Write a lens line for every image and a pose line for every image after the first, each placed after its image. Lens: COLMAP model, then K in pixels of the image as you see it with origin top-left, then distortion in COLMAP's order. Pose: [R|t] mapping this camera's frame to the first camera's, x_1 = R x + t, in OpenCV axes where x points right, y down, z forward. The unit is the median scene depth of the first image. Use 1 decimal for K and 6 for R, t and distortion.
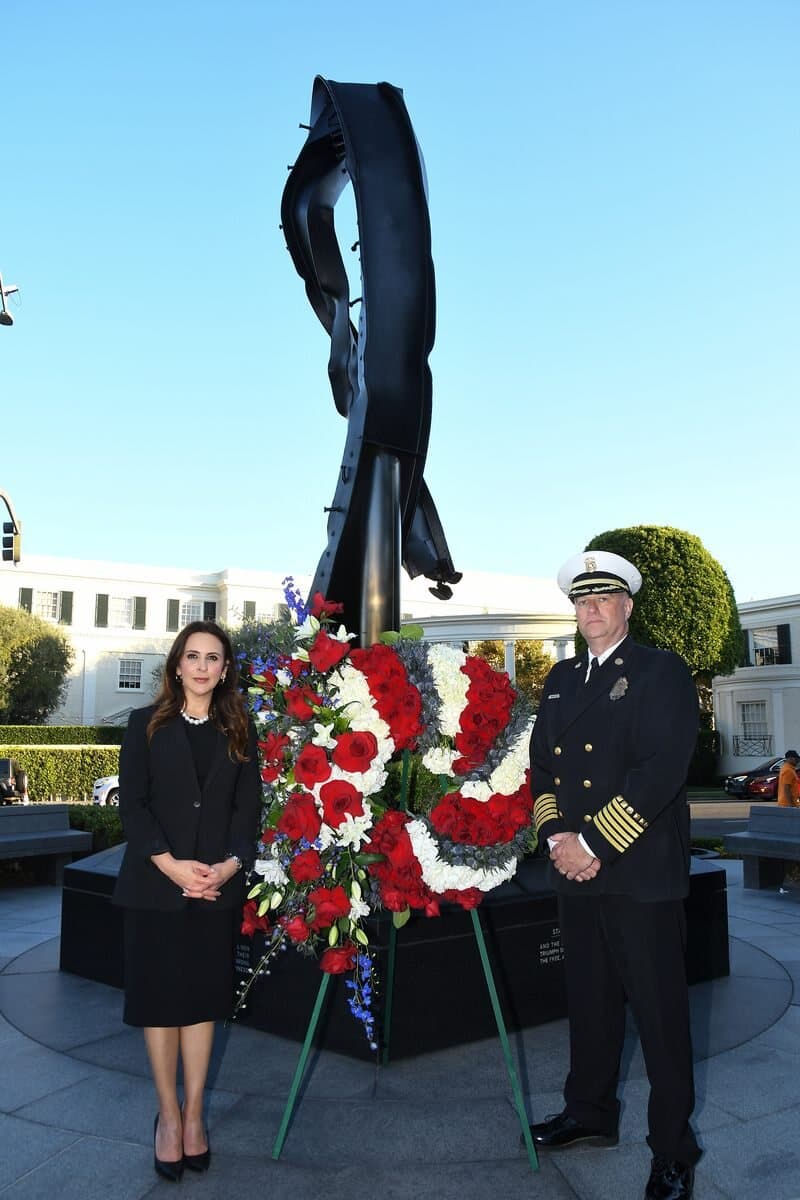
lens RADIAL K [[969.3, 0, 420.7], [0, 969.3, 589.7], [0, 0, 1]] dist [-0.122648, 0.122859]
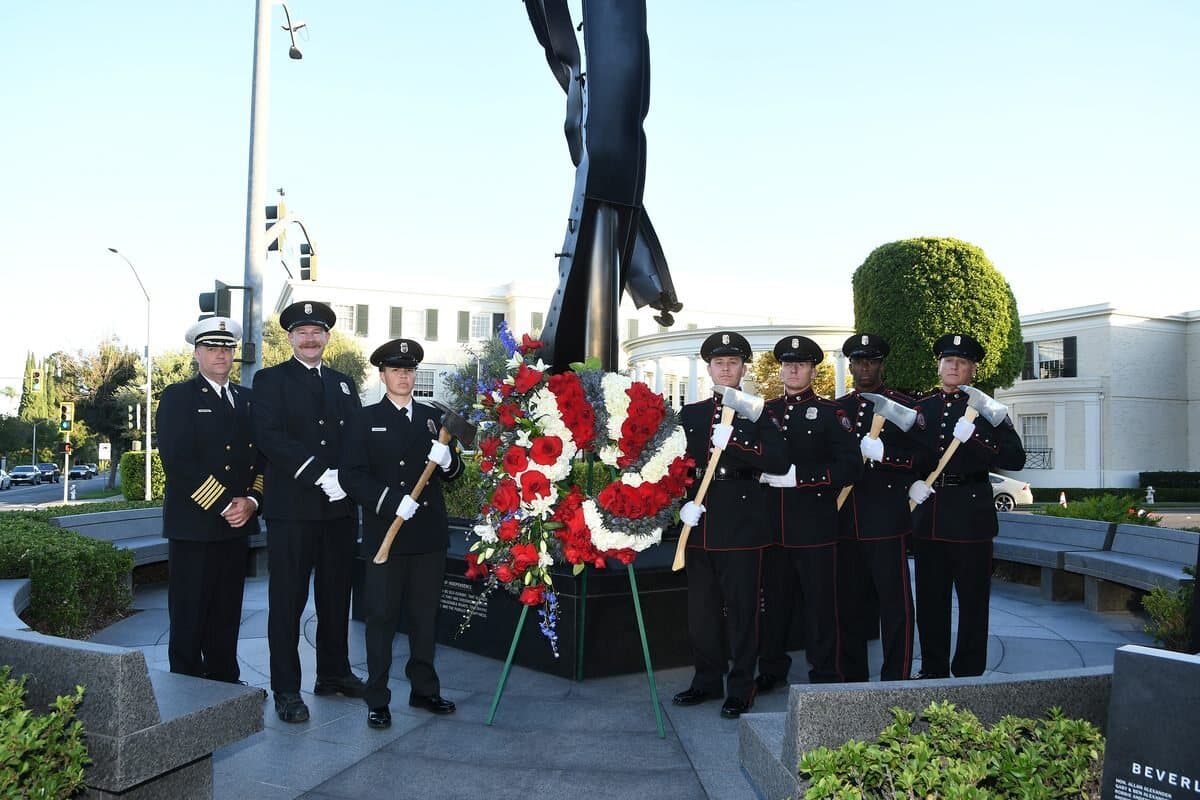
lens RADIAL K [[976.6, 0, 594.1], [0, 976.6, 403.8], [0, 0, 1]] dist [-0.119860, 0.084749]
pose [[0.992525, 0.005777, -0.121908, 0.122588], [0.007417, 0.994178, 0.107496, -0.035774], [0.121820, -0.107597, 0.986703, -0.267131]]
